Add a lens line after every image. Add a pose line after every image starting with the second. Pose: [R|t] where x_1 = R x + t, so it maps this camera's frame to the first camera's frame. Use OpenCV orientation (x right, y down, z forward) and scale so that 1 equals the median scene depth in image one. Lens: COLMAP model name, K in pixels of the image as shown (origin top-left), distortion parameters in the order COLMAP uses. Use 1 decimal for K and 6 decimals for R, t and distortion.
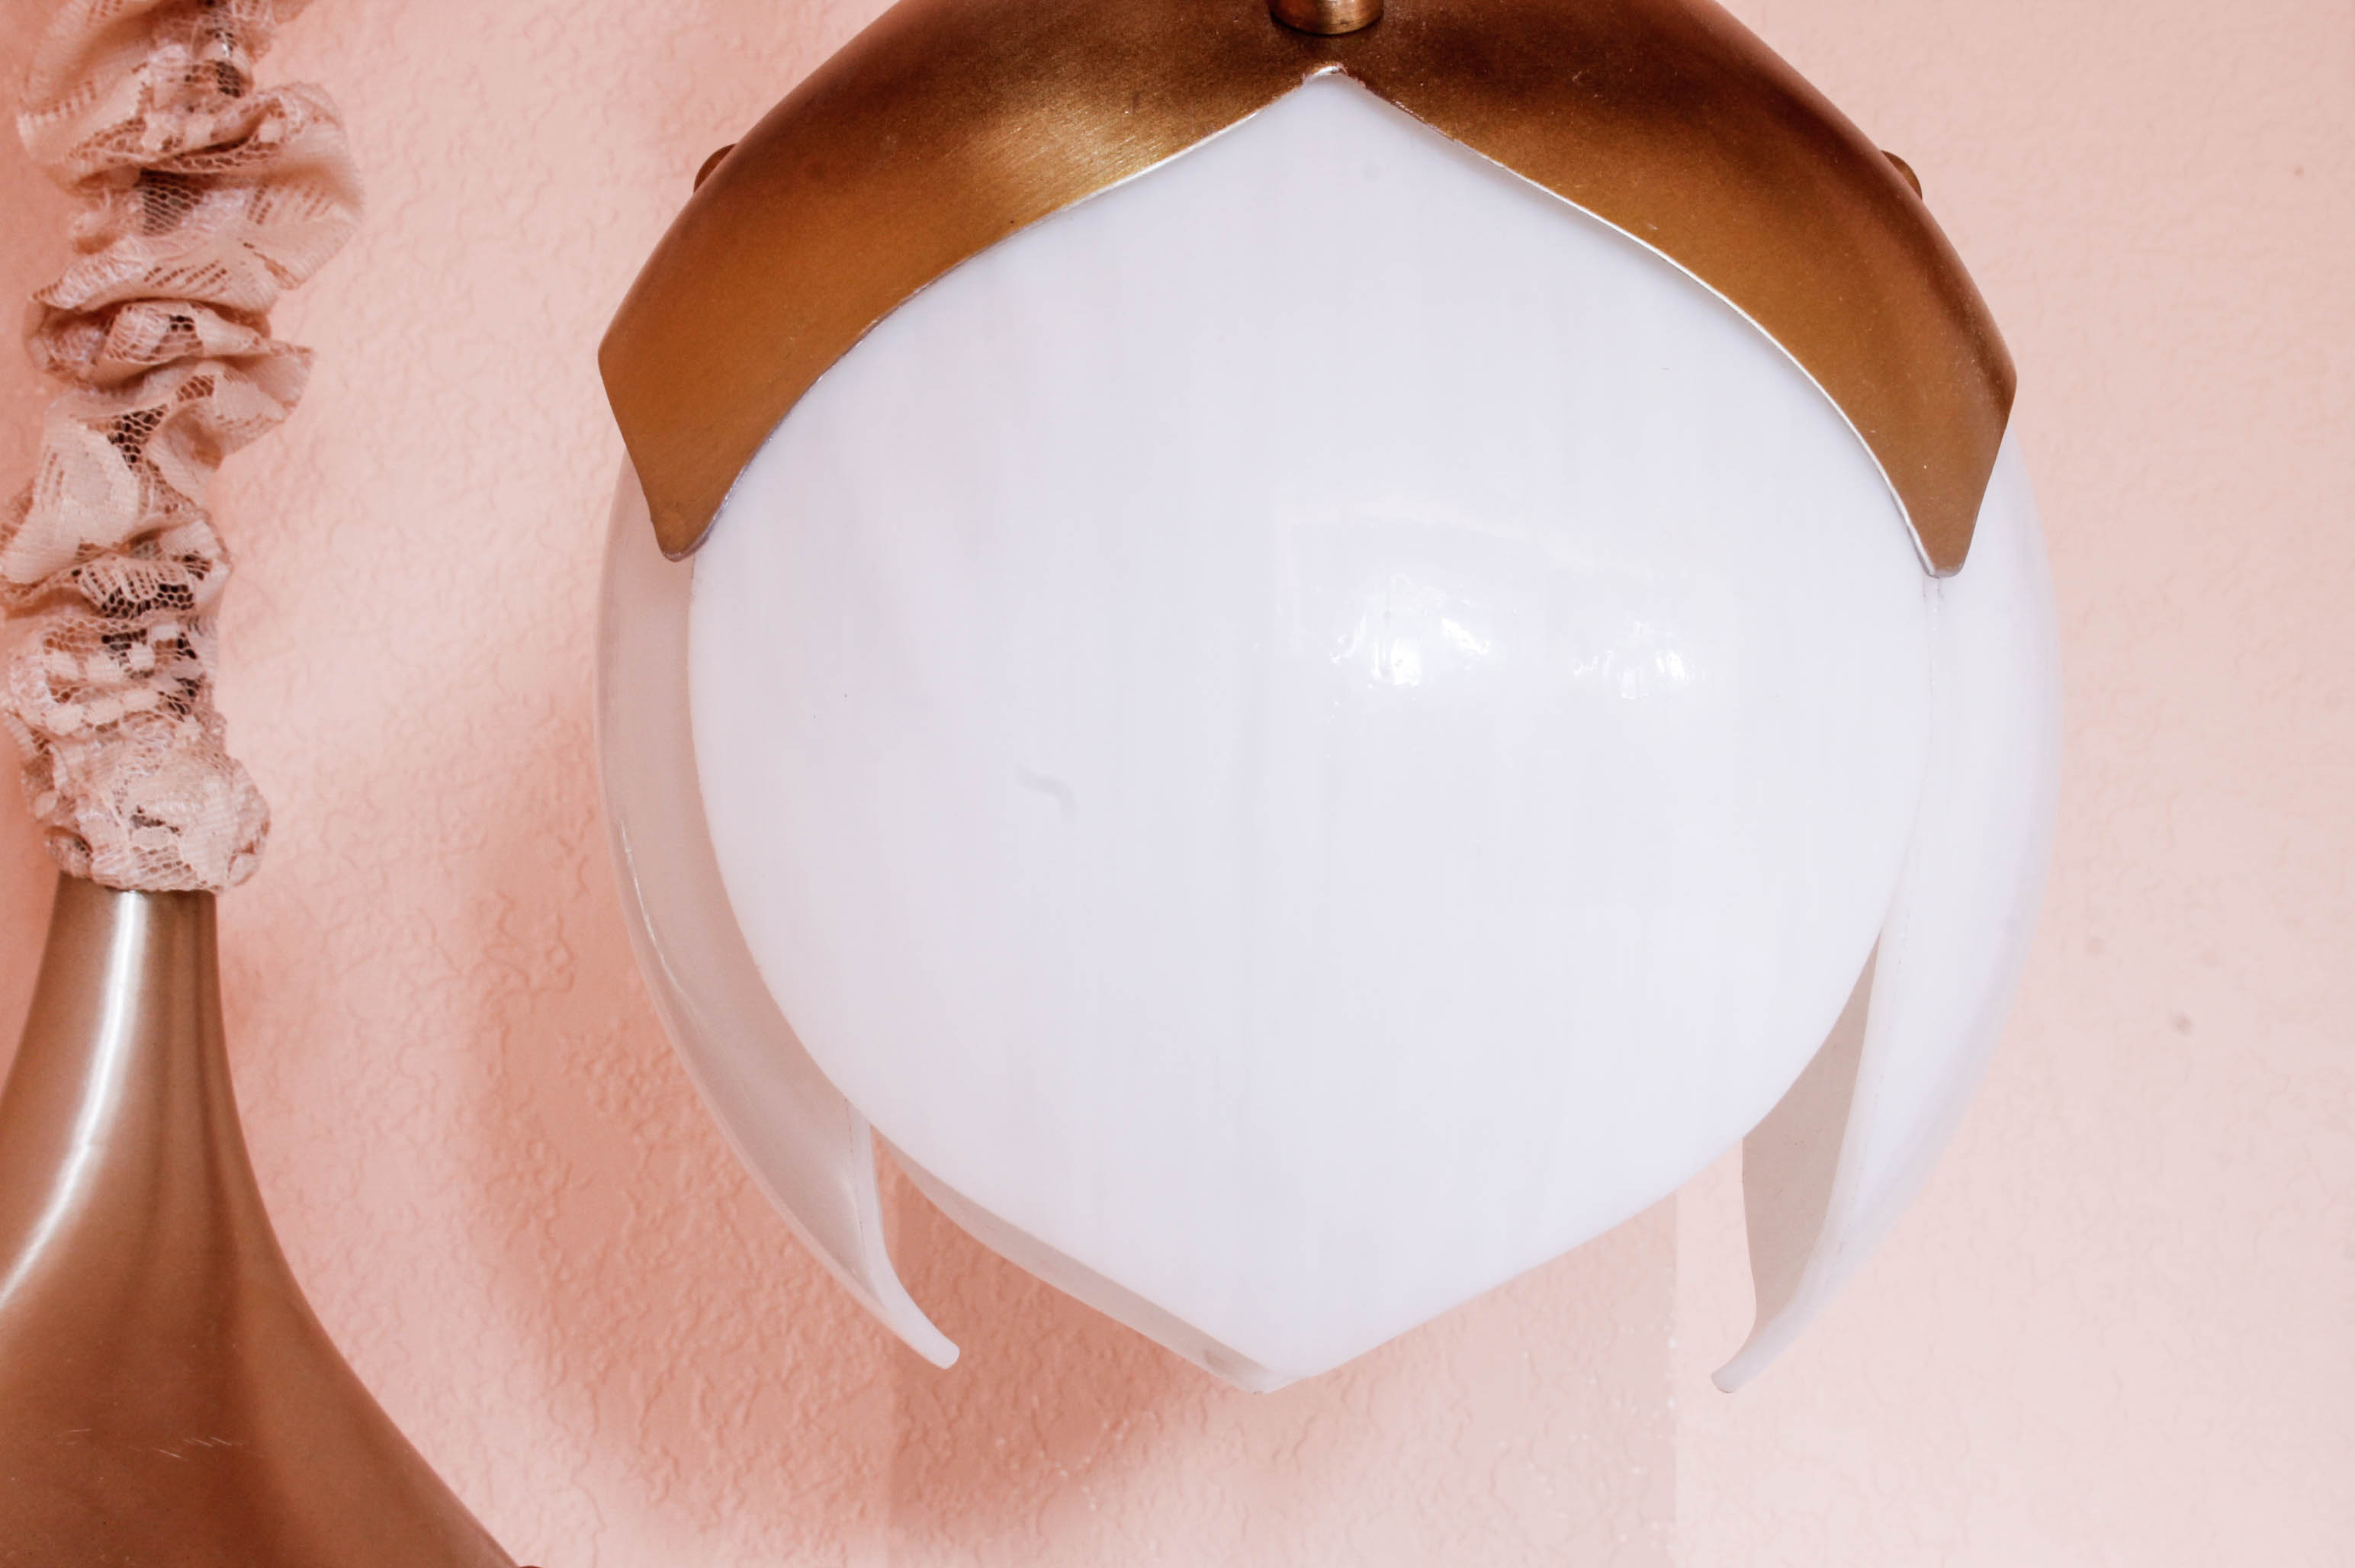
lens RADIAL K [[4459.4, 0, 1177.5], [0, 4459.4, 784.0], [0, 0, 1]] dist [-0.019445, 0.395956]
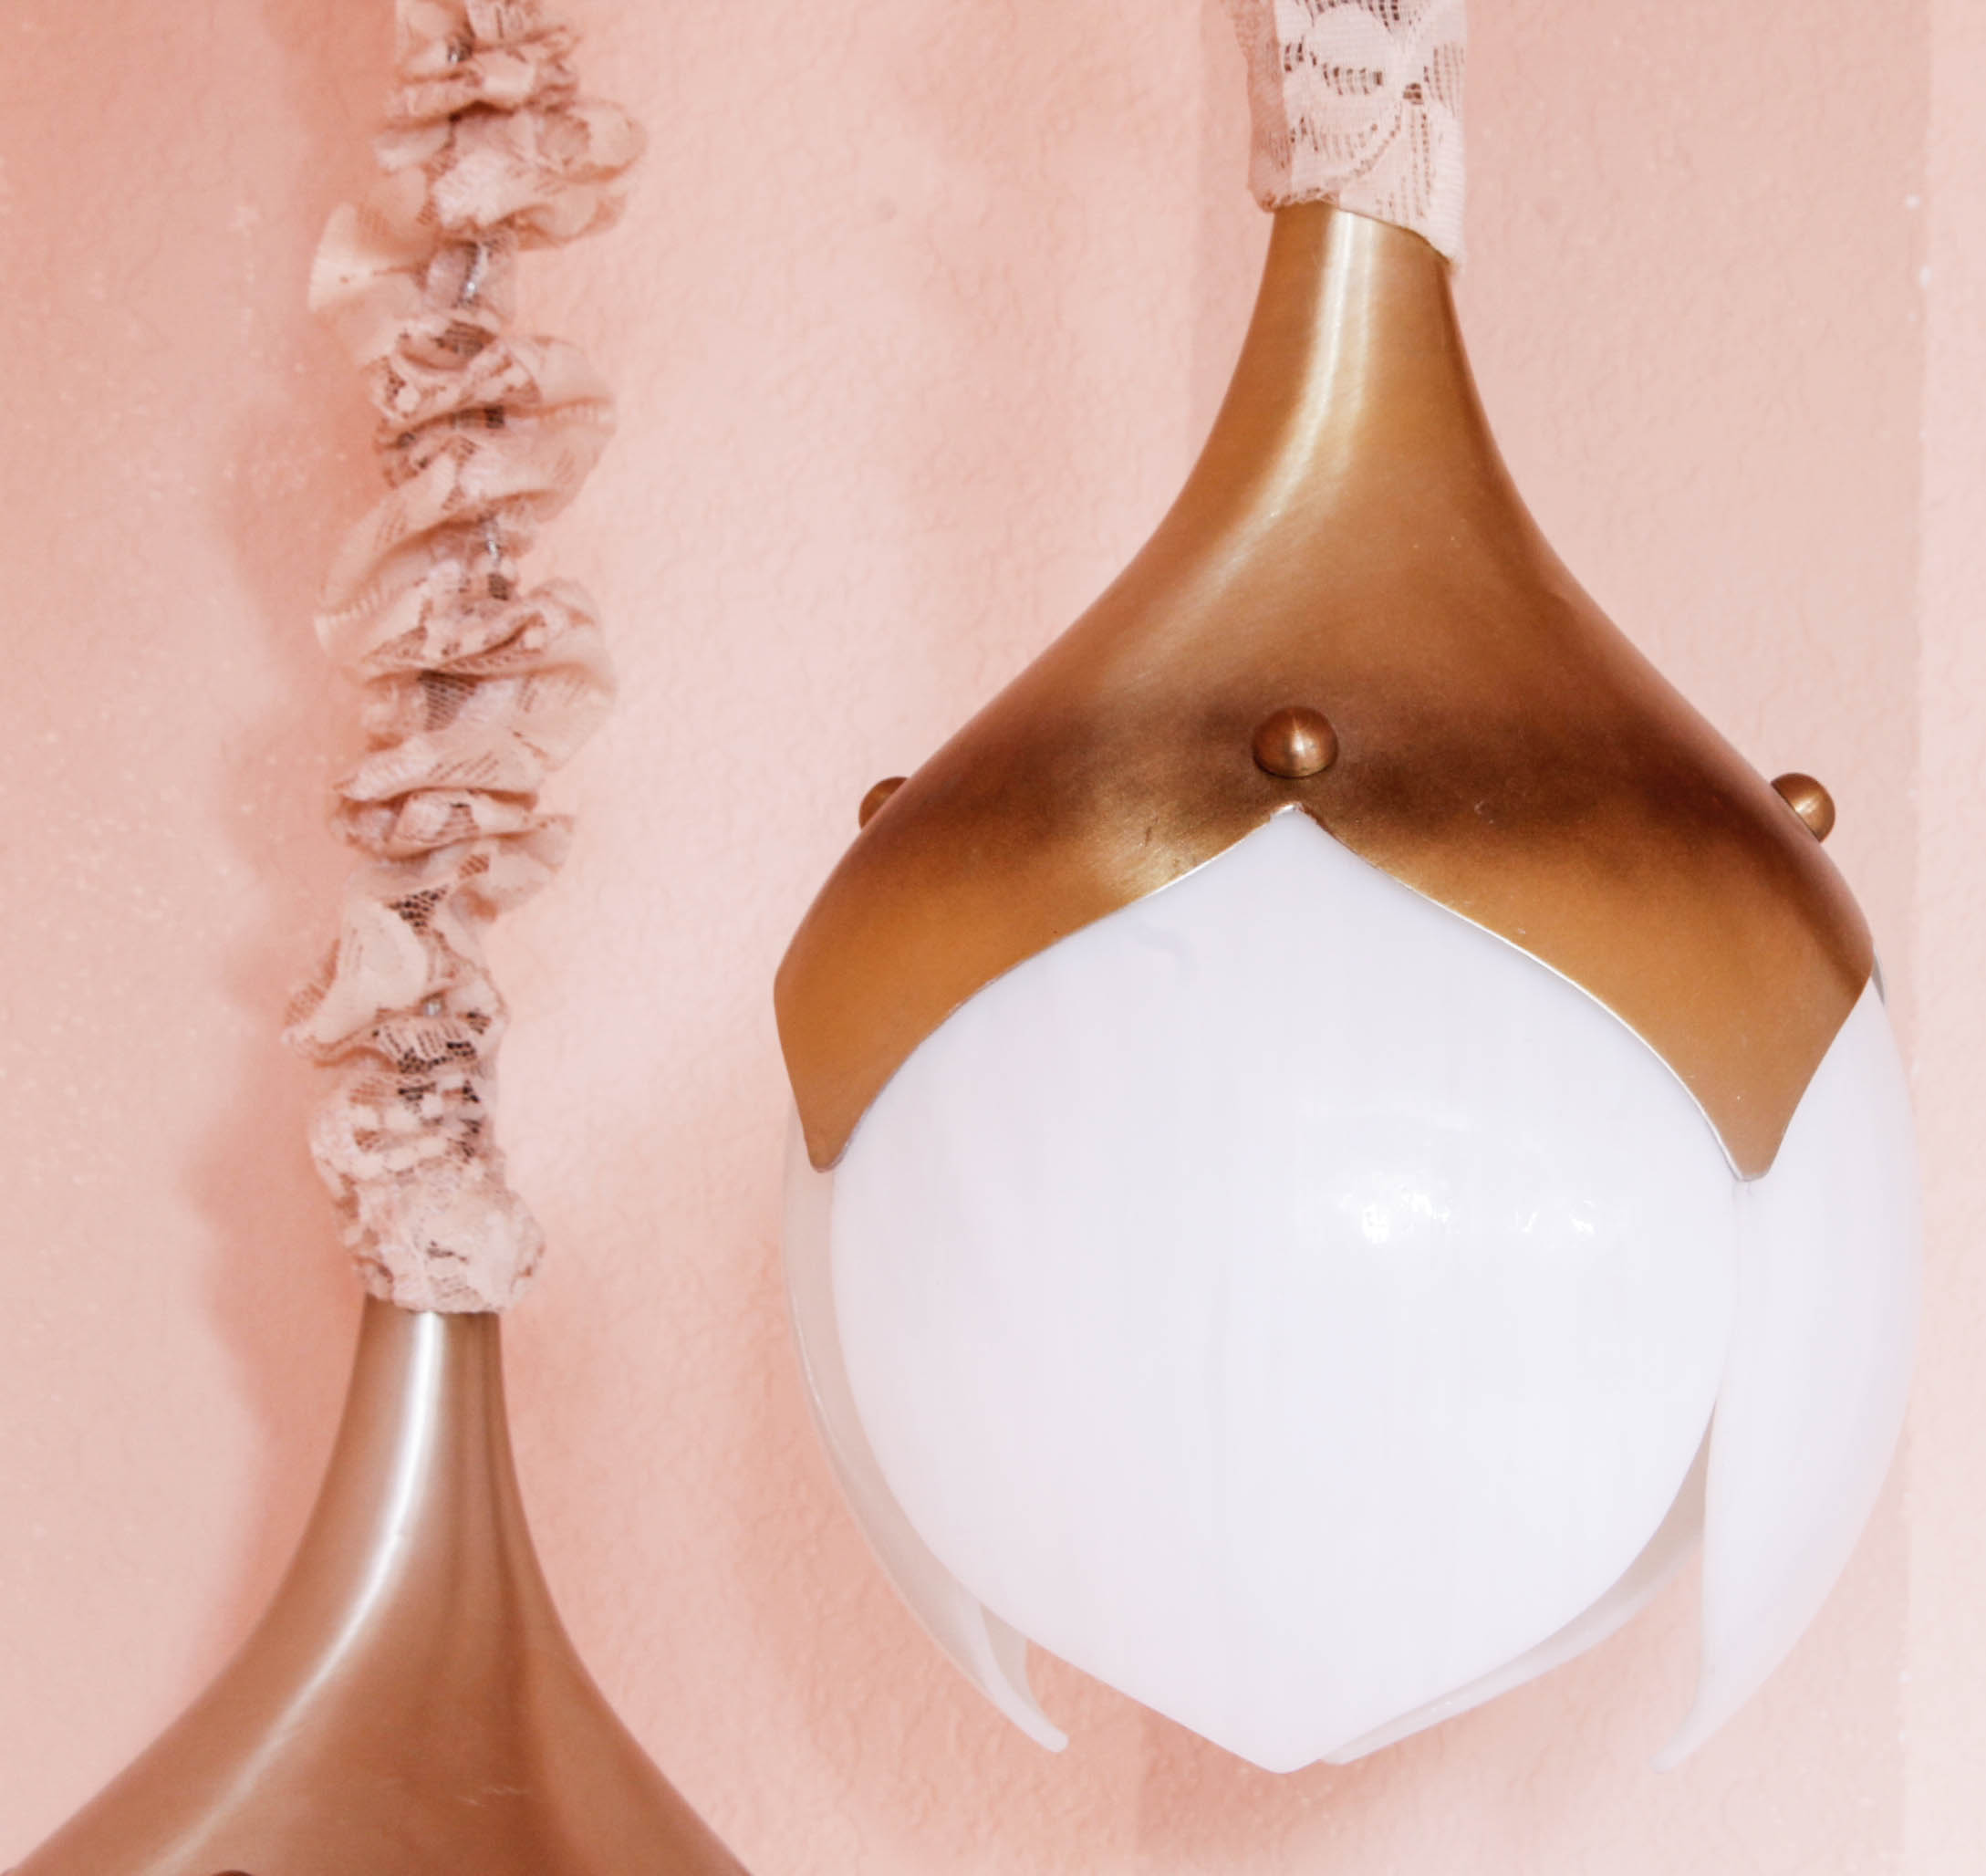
lens RADIAL K [[7144.4, 0, 1352.3], [0, 7144.4, 944.6], [0, 0, 1]] dist [-0.097721, 2.753761]
pose [[0.995180, -0.009400, -0.097615, 0.182440], [0.014078, 0.998779, 0.047346, -0.153210], [0.097051, -0.048492, 0.994097, -0.798351]]
